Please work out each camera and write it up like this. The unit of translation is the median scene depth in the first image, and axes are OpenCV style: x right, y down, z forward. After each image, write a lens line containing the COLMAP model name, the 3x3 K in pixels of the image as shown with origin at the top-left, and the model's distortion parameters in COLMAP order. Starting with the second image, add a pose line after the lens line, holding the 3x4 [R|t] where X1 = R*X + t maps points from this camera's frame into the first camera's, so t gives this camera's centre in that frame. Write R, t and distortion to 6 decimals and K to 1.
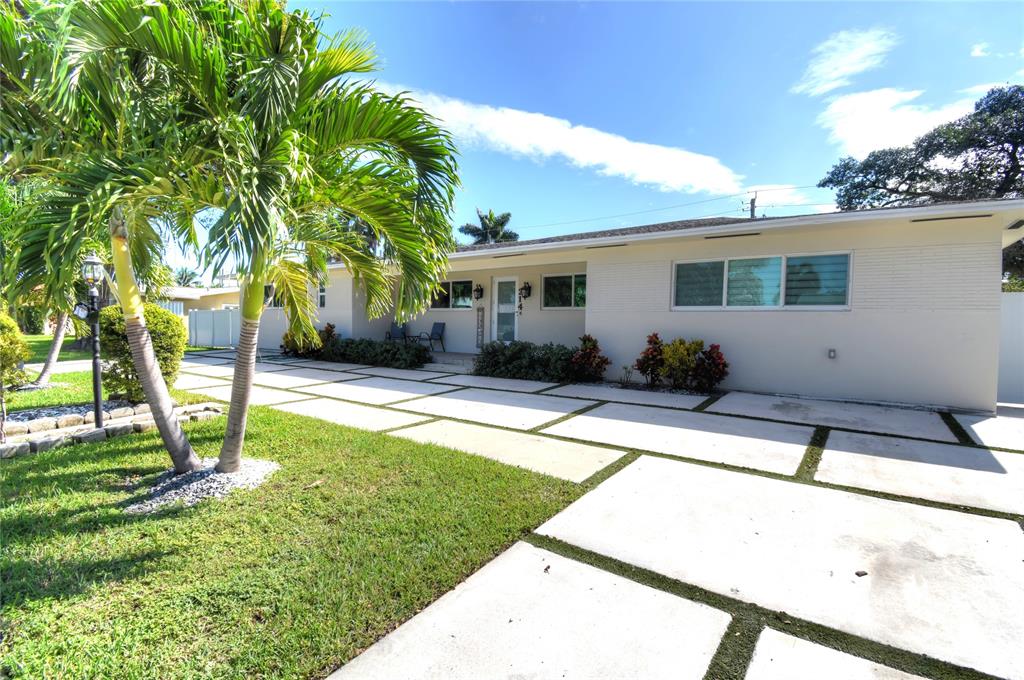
lens RADIAL K [[472.0, 0, 512.0], [0, 472.0, 340.0], [0, 0, 1]] dist [0.036641, -0.038657]
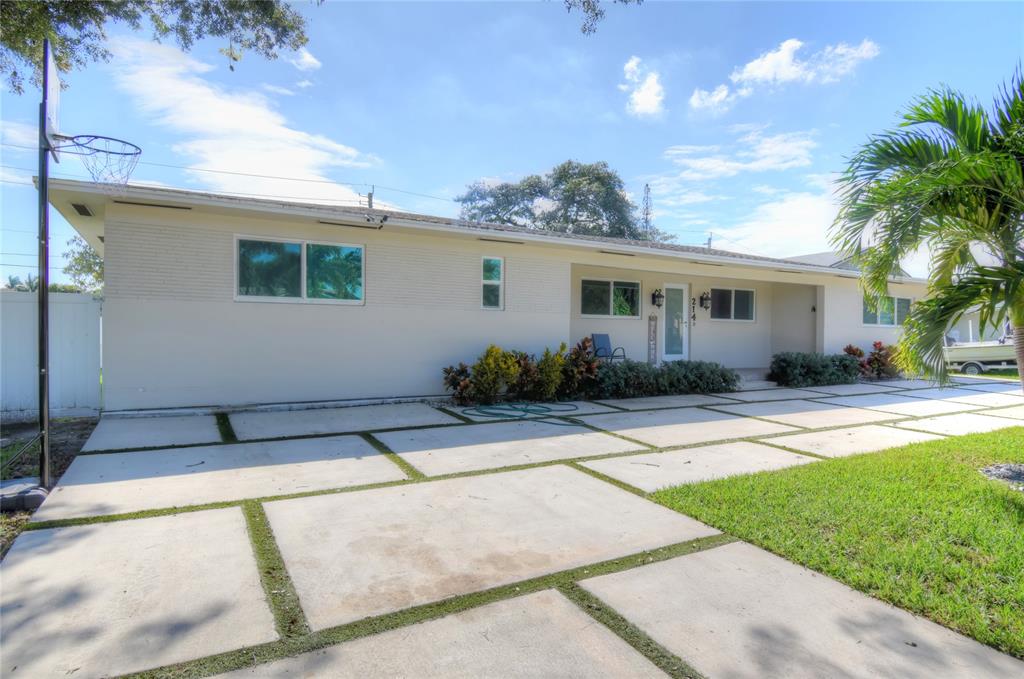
lens RADIAL K [[568.4, 0, 512.0], [0, 568.4, 339.5], [0, 0, 1]] dist [0.000047, -0.000030]
pose [[0.410811, -0.021049, 0.911477, -0.974058], [0.027305, 0.999569, 0.010776, -0.039422], [-0.911312, 0.020461, 0.411209, 0.714830]]
